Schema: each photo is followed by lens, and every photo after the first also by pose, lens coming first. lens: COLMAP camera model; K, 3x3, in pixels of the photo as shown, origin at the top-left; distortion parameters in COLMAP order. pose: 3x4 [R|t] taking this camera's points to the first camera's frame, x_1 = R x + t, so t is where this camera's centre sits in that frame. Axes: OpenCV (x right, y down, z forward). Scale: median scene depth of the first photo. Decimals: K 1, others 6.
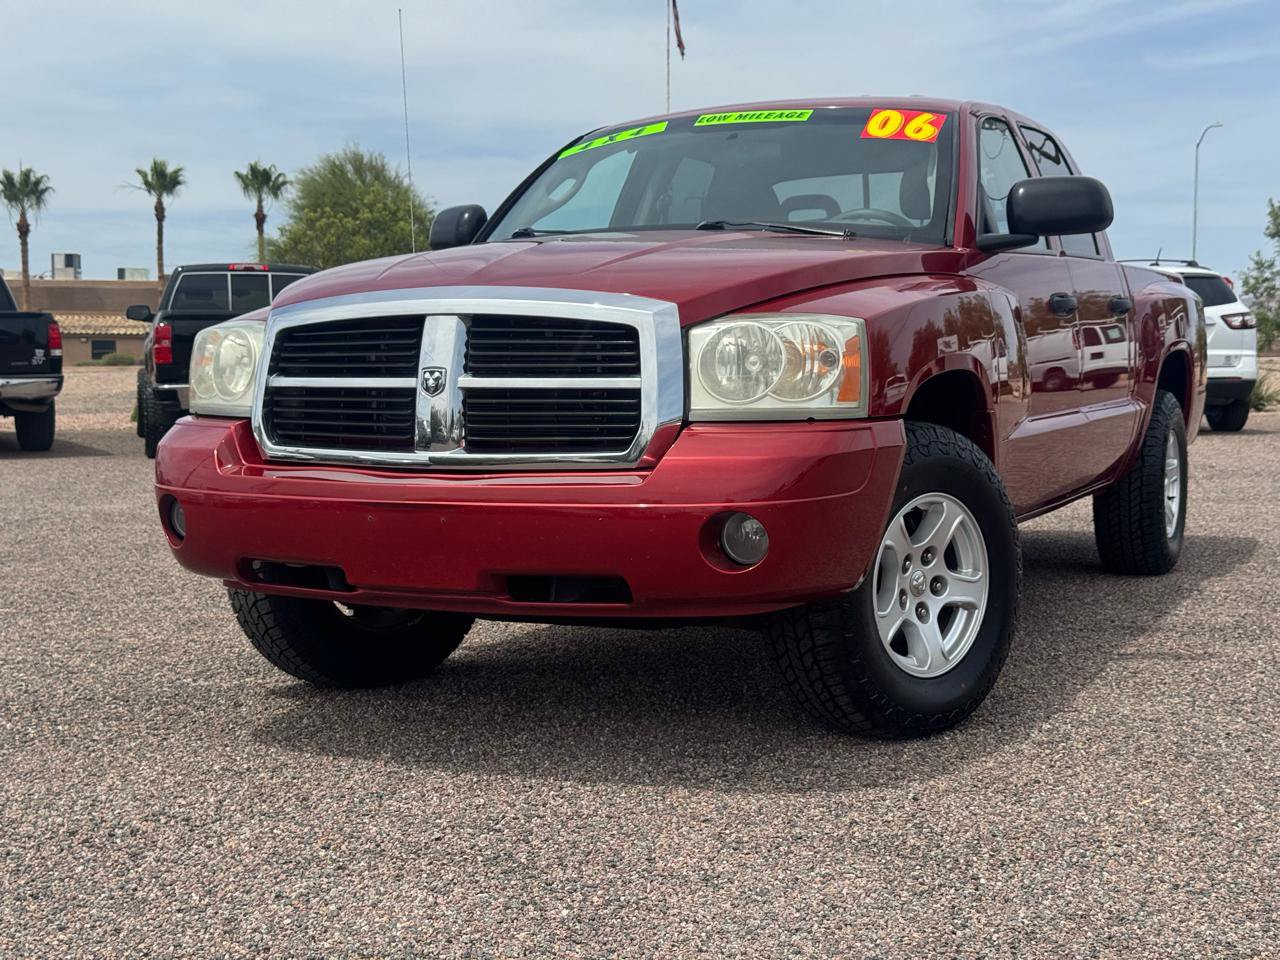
lens RADIAL K [[1798.4, 0, 649.1], [0, 1798.4, 489.5], [0, 0, 1]] dist [0.158824, -0.187065]
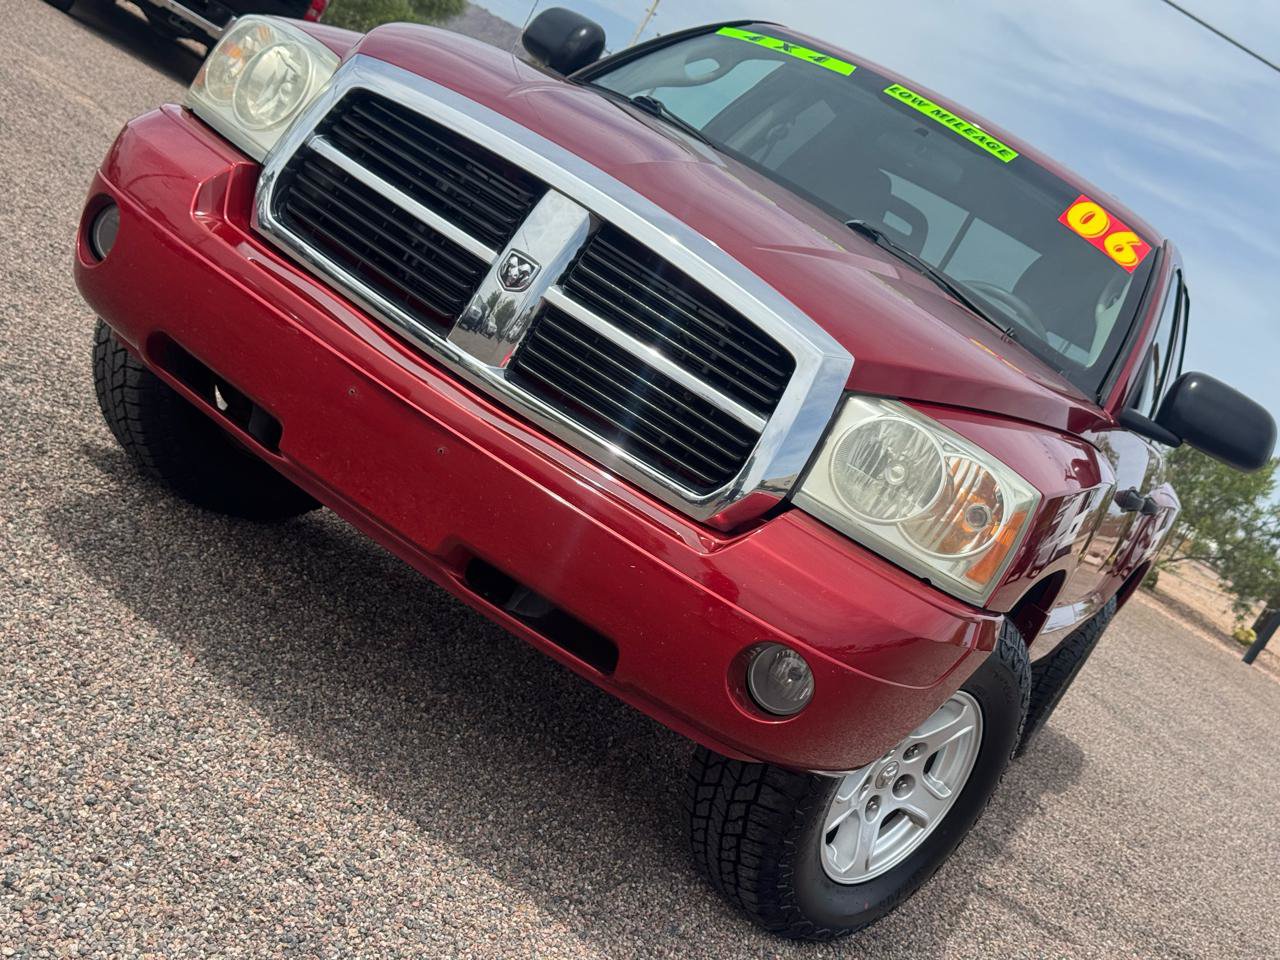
lens RADIAL K [[1798.4, 0, 649.1], [0, 1798.4, 489.5], [0, 0, 1]] dist [0.158824, -0.187065]
pose [[0.852697, 0.500489, 0.149726, -0.133687], [-0.512427, 0.857071, 0.053369, -0.048478], [-0.101615, -0.122231, 0.987286, 0.239331]]
